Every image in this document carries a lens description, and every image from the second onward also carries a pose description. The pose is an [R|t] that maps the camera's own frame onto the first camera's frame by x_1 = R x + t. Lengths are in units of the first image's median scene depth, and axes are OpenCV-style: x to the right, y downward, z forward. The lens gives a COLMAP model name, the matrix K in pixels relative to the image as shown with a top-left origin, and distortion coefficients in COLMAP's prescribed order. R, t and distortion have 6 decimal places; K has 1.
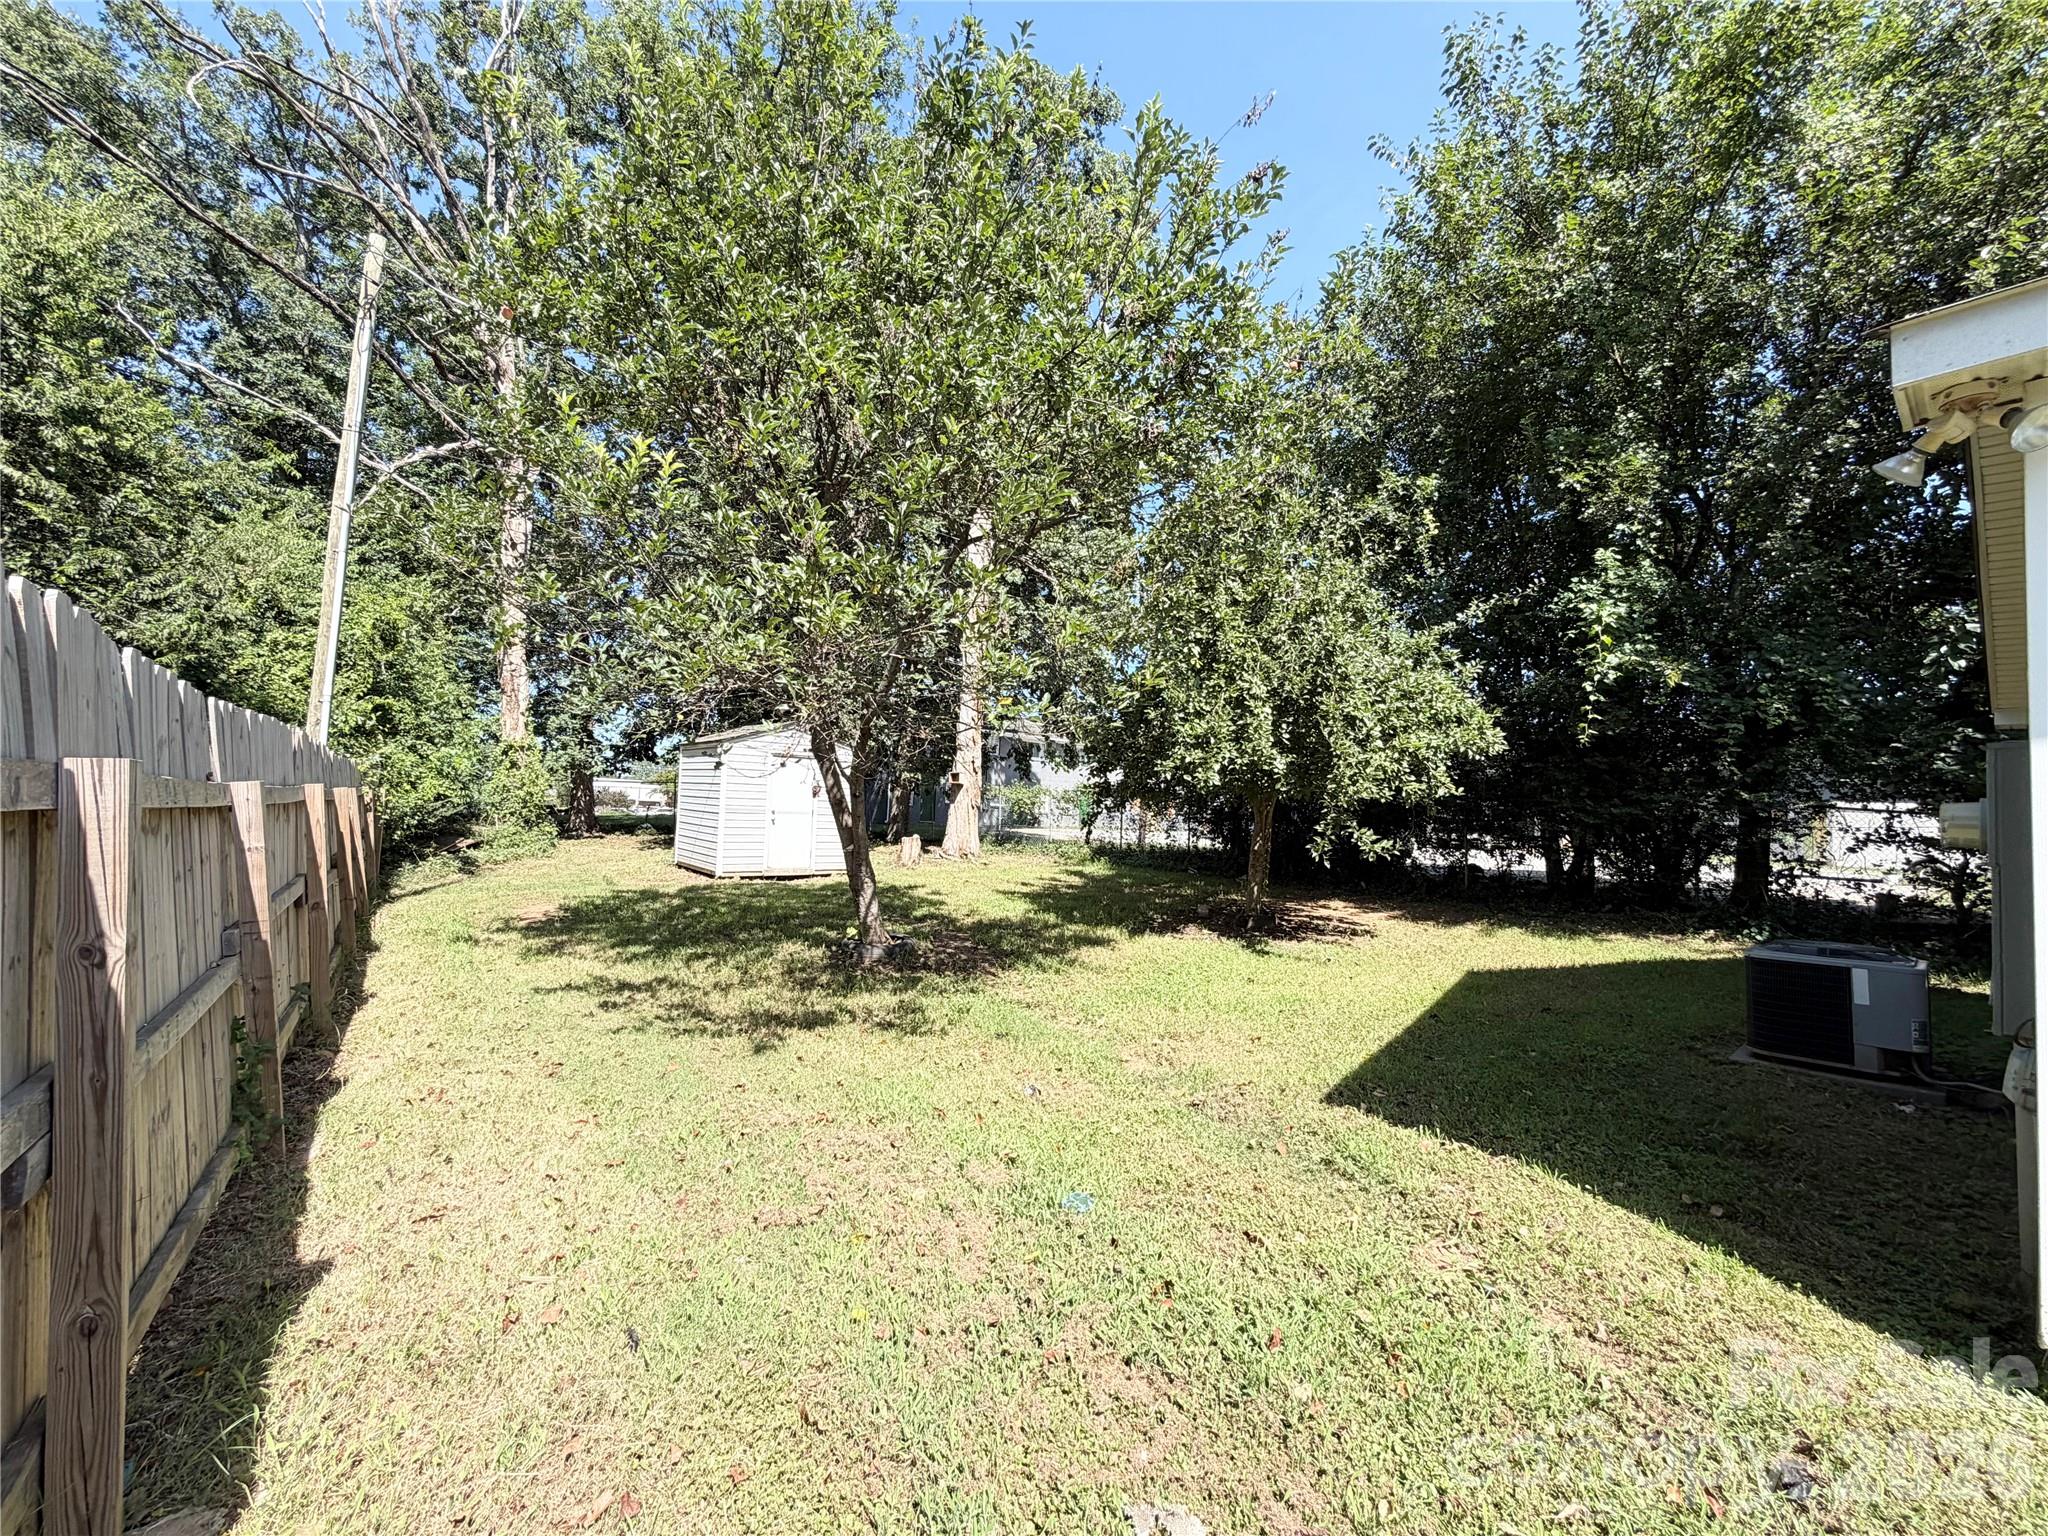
lens RADIAL K [[815.7, 0, 1014.5], [0, 815.7, 772.4], [0, 0, 1]] dist [0.001343, -0.000562]
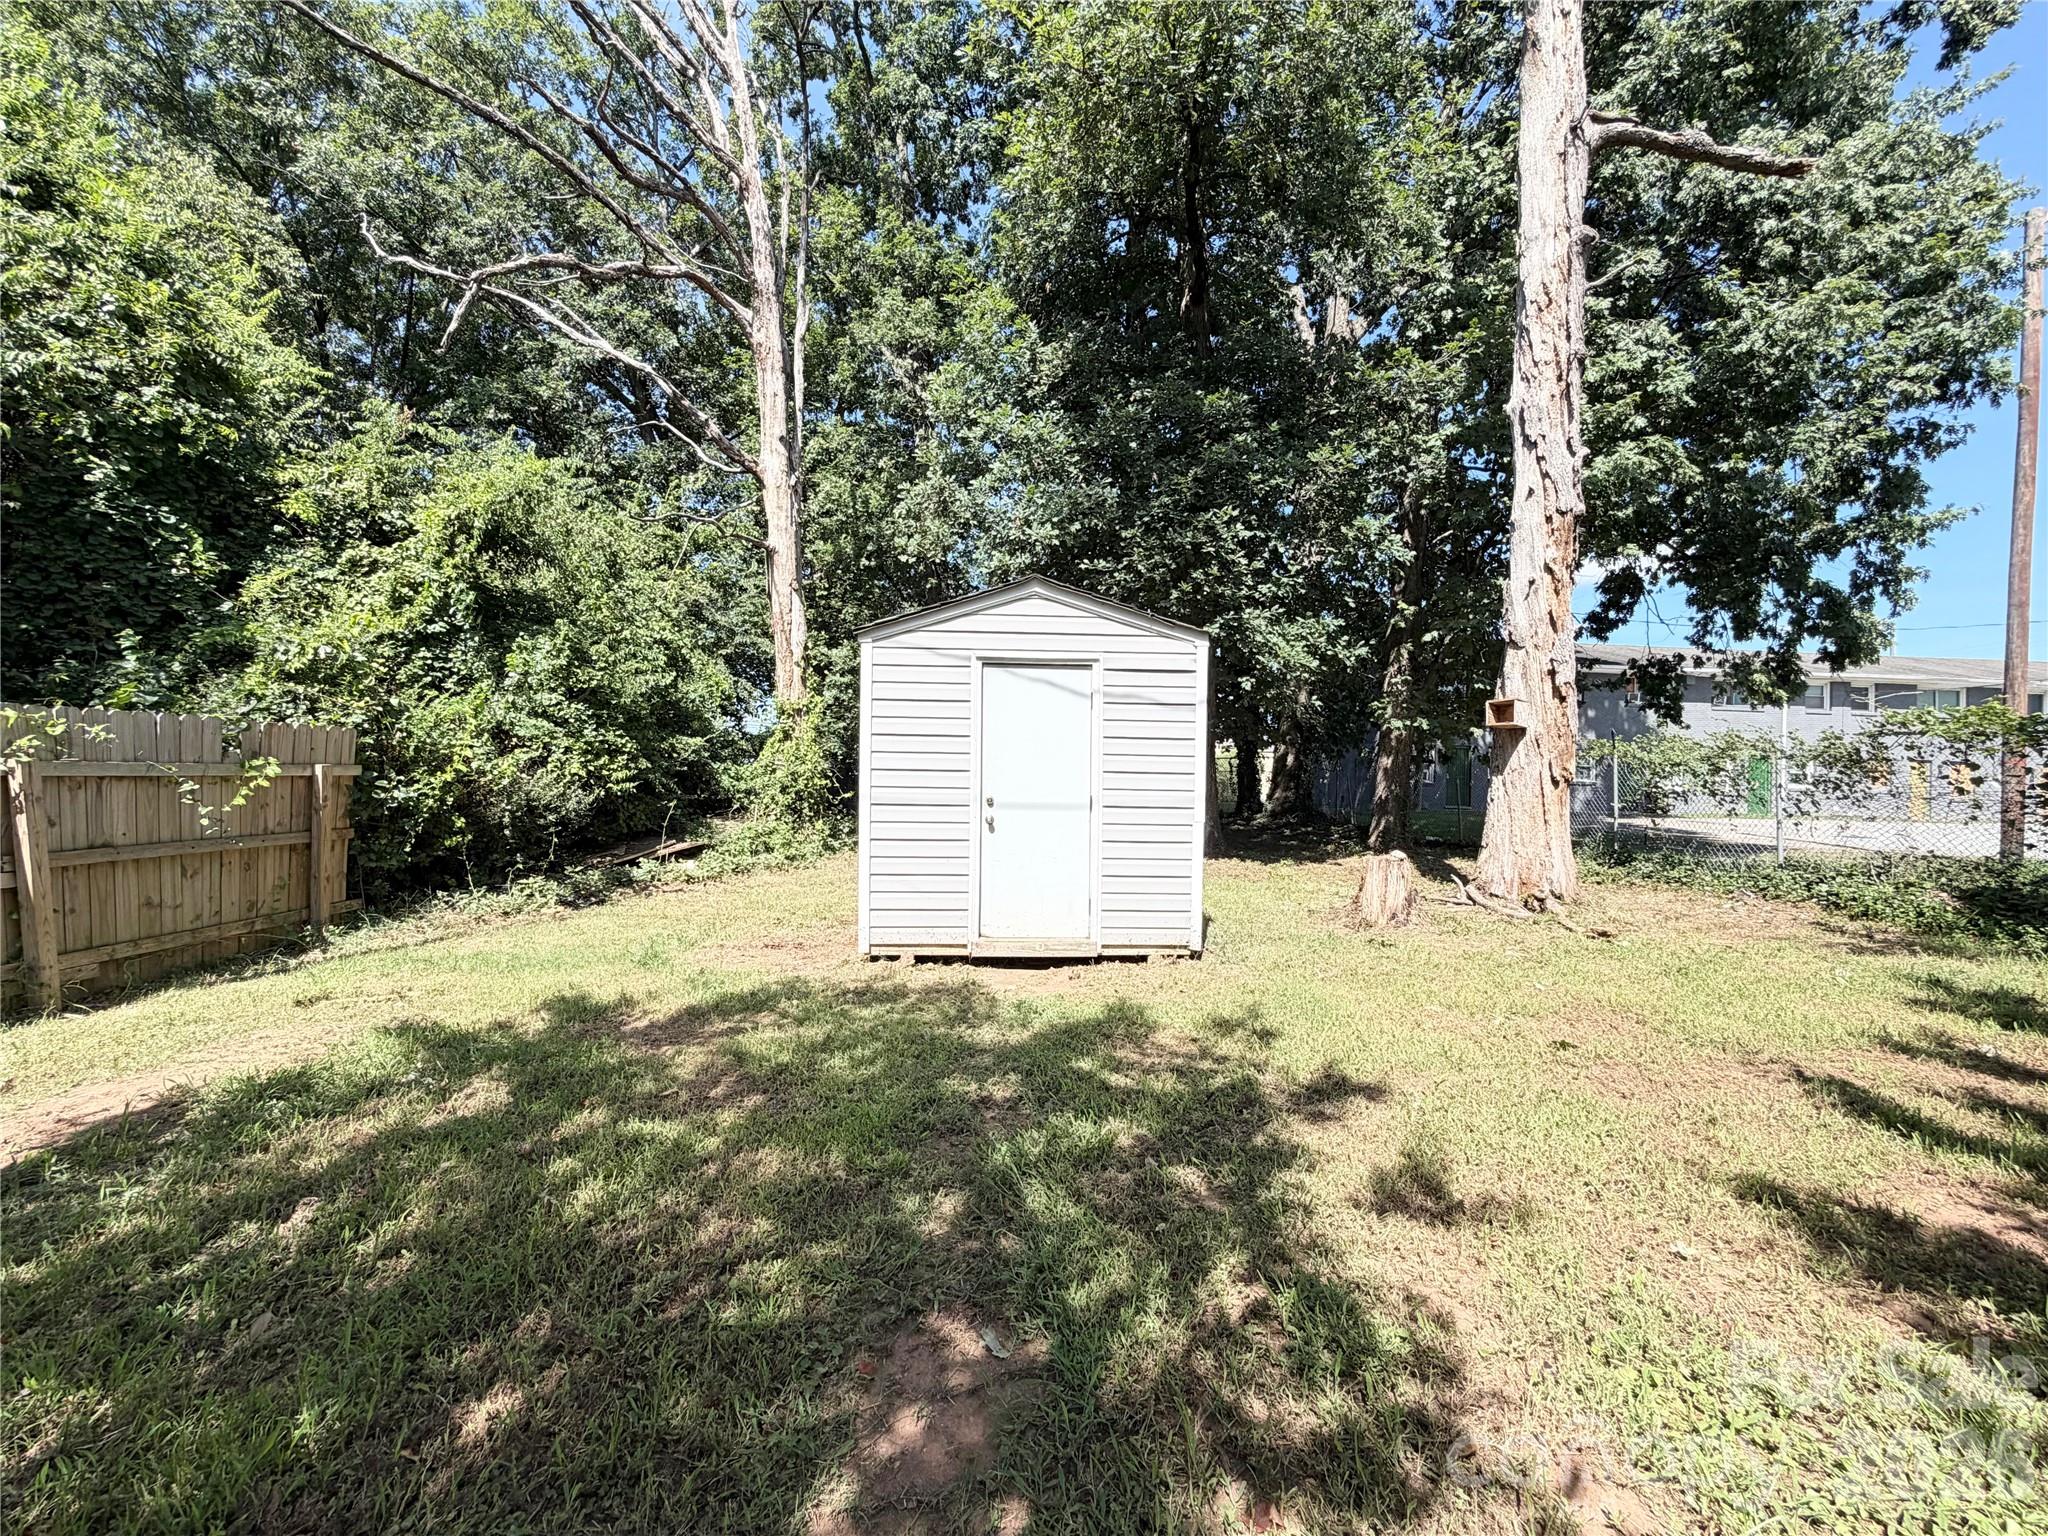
lens RADIAL K [[815.7, 0, 1014.8], [0, 815.7, 774.6], [0, 0, 1]] dist [0.001343, -0.000562]
pose [[0.817668, -0.025351, -0.575132, -0.036652], [0.040355, 0.999096, 0.013335, 0.022523], [0.574274, -0.034113, 0.817952, 0.498221]]
